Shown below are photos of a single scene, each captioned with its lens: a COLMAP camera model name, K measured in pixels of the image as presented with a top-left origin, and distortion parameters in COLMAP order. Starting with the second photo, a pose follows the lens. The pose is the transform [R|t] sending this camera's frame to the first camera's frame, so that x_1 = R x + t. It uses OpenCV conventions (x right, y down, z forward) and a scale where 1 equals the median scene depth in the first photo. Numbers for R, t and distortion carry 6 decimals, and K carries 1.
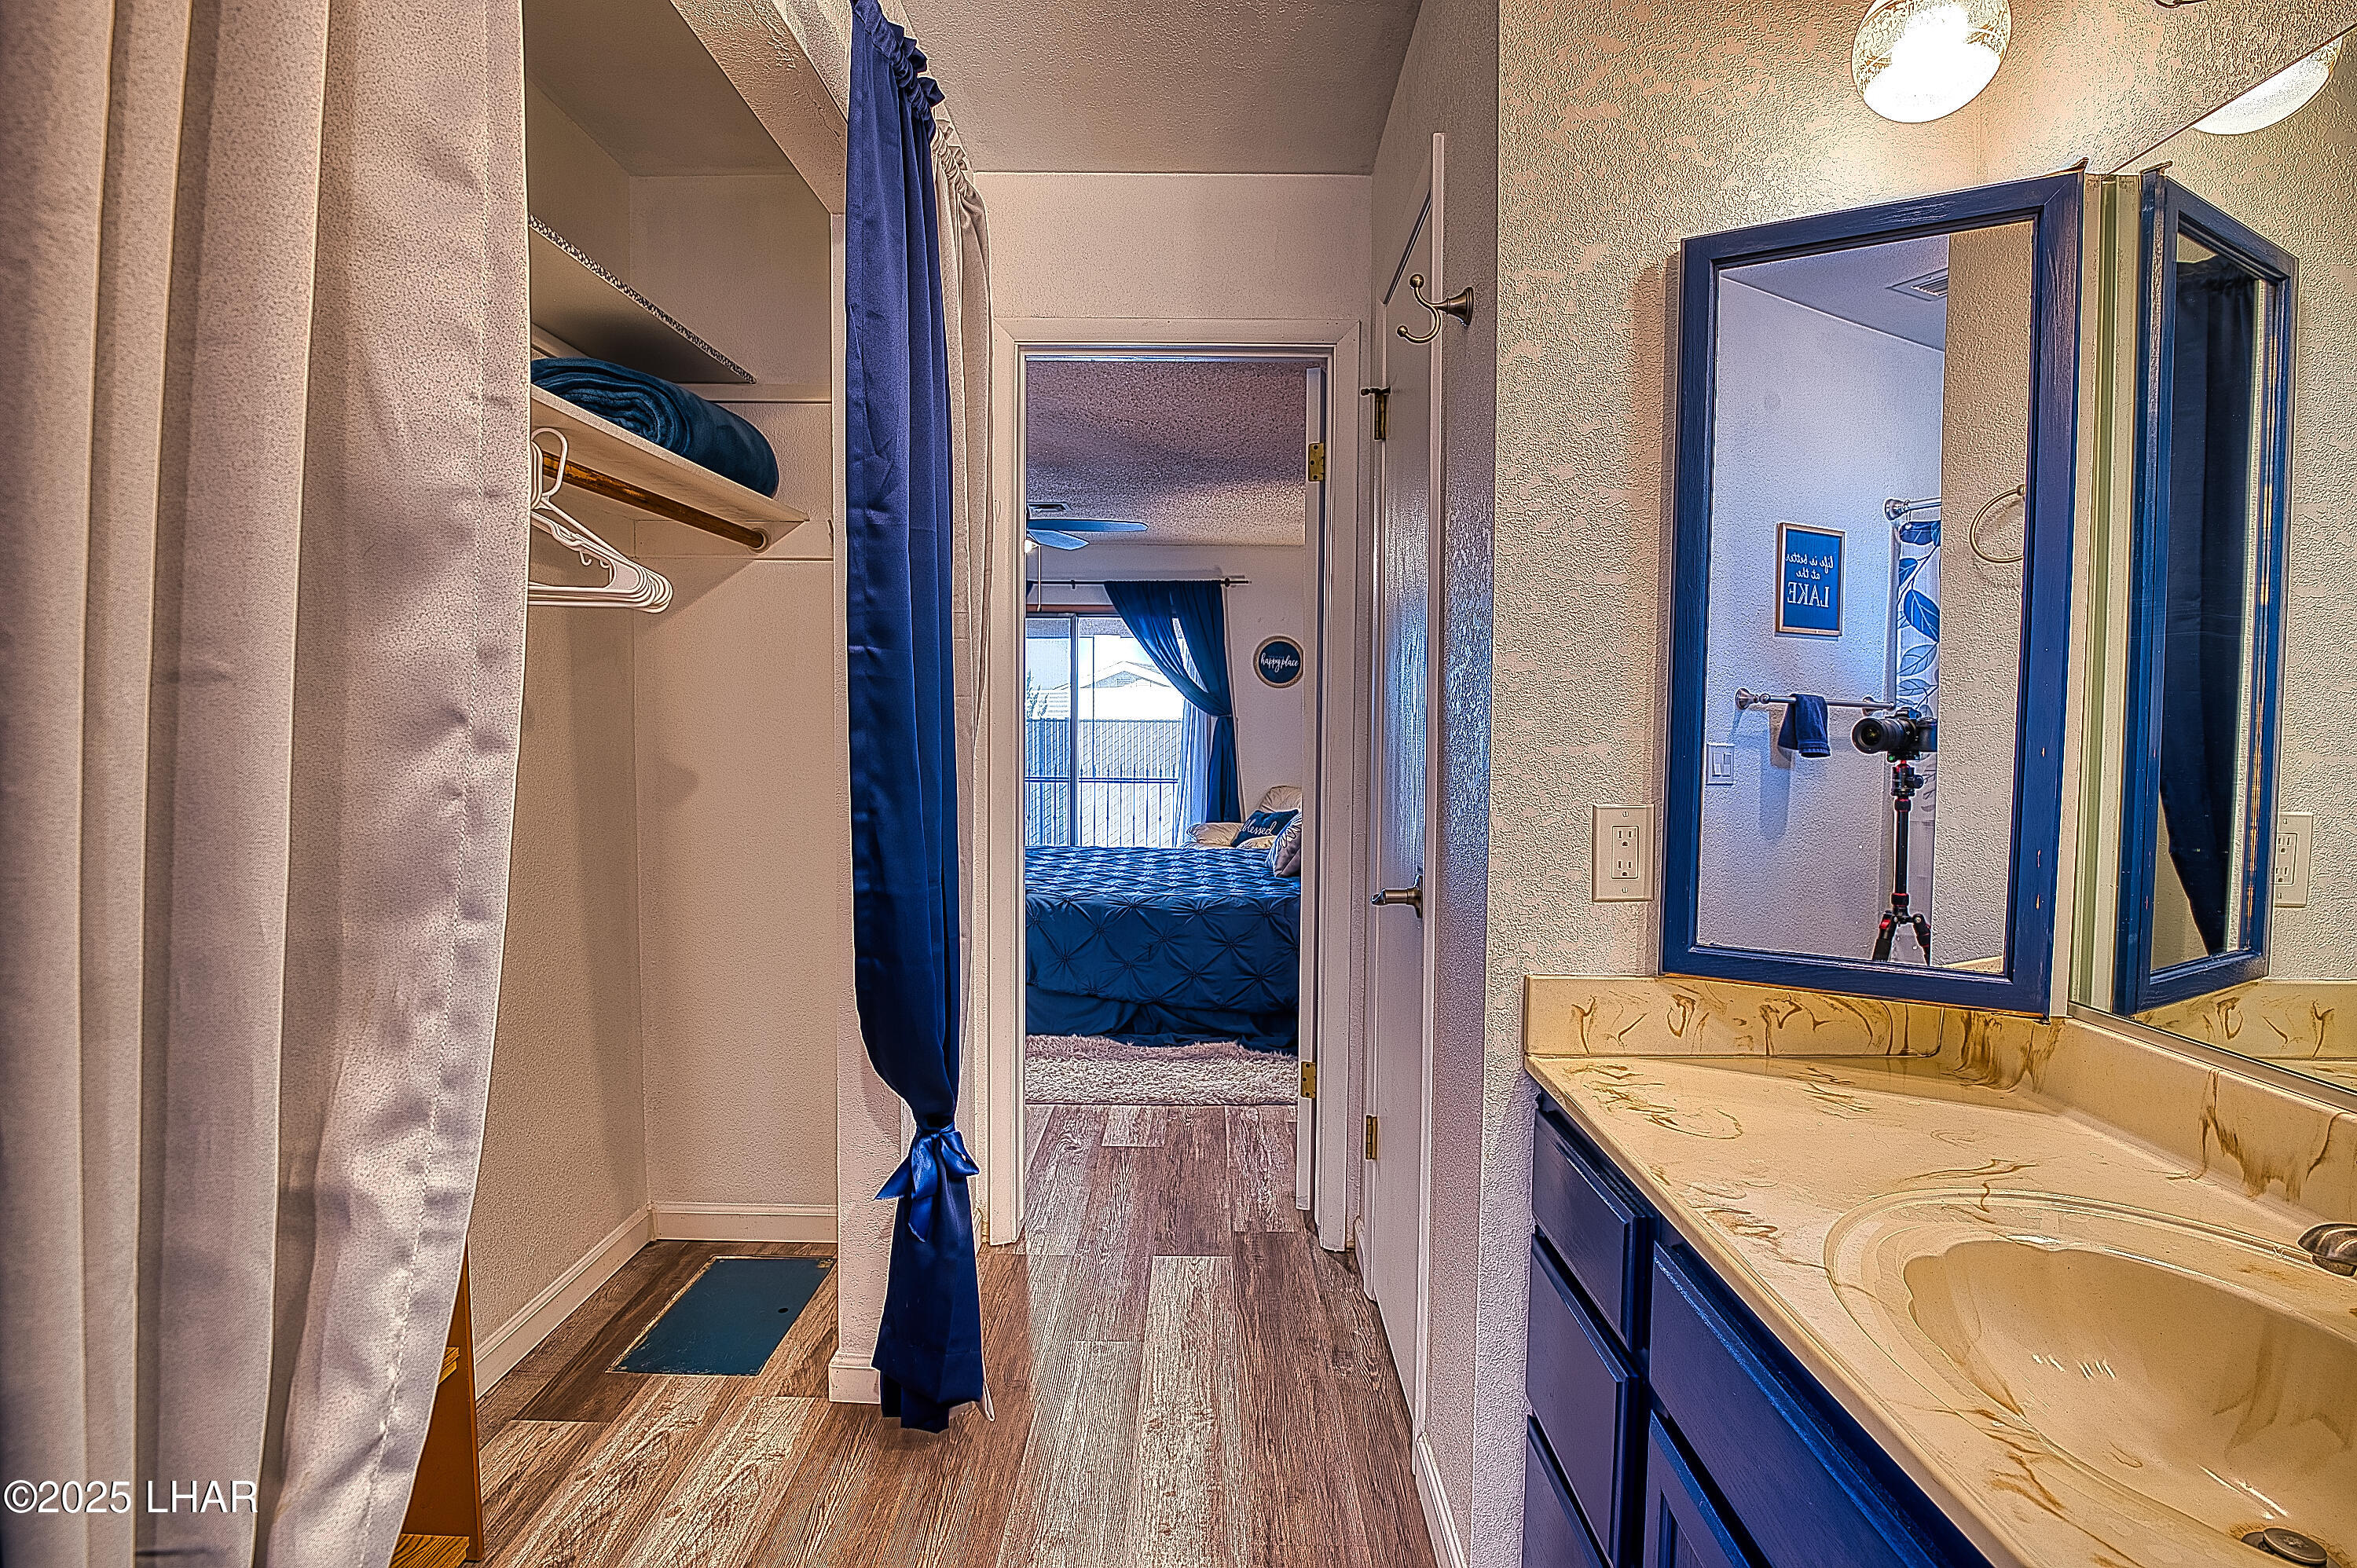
lens RADIAL K [[1180.2, 0, 1192.0], [0, 1180.2, 754.6], [0, 0, 1]] dist [-0.030219, -0.000272]
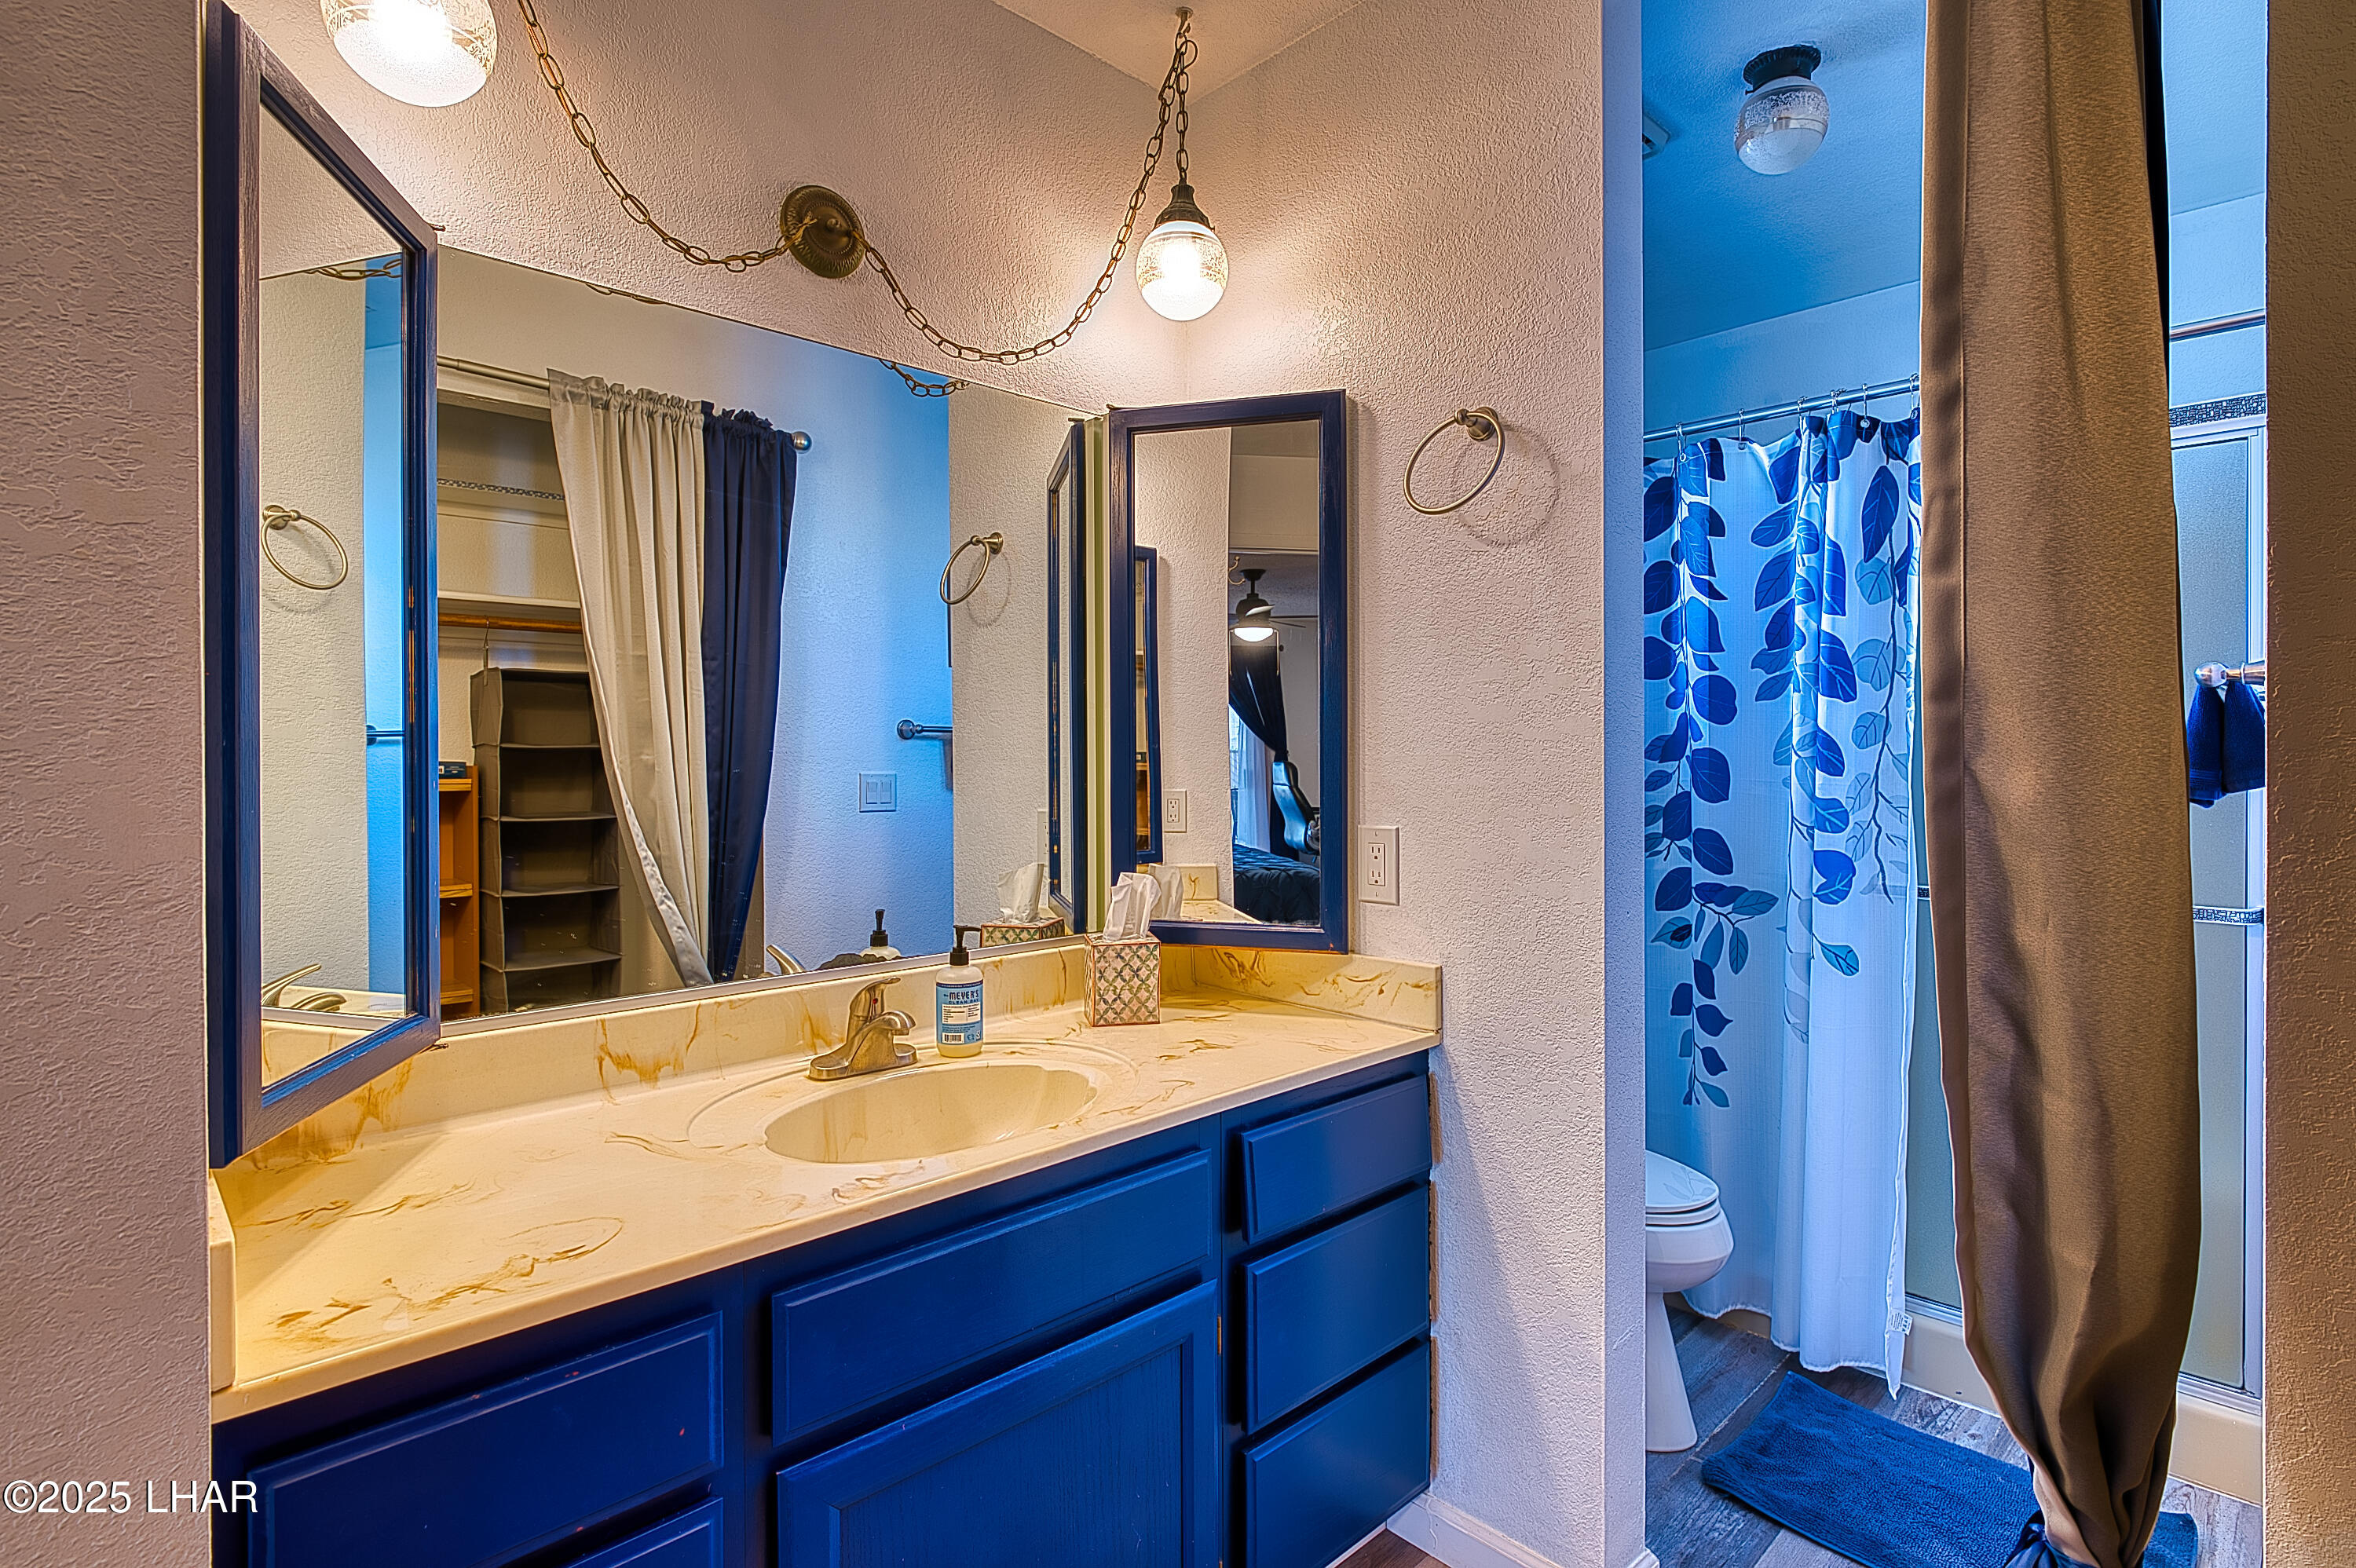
lens RADIAL K [[1179.6, 0, 1191.5], [0, 1179.6, 754.6], [0, 0, 1]] dist [-0.030219, -0.000272]
pose [[-0.716487, 0.002188, 0.697597, -0.553464], [0.023953, 0.999483, 0.021467, -0.037348], [-0.697189, 0.032090, -0.716169, 1.567992]]
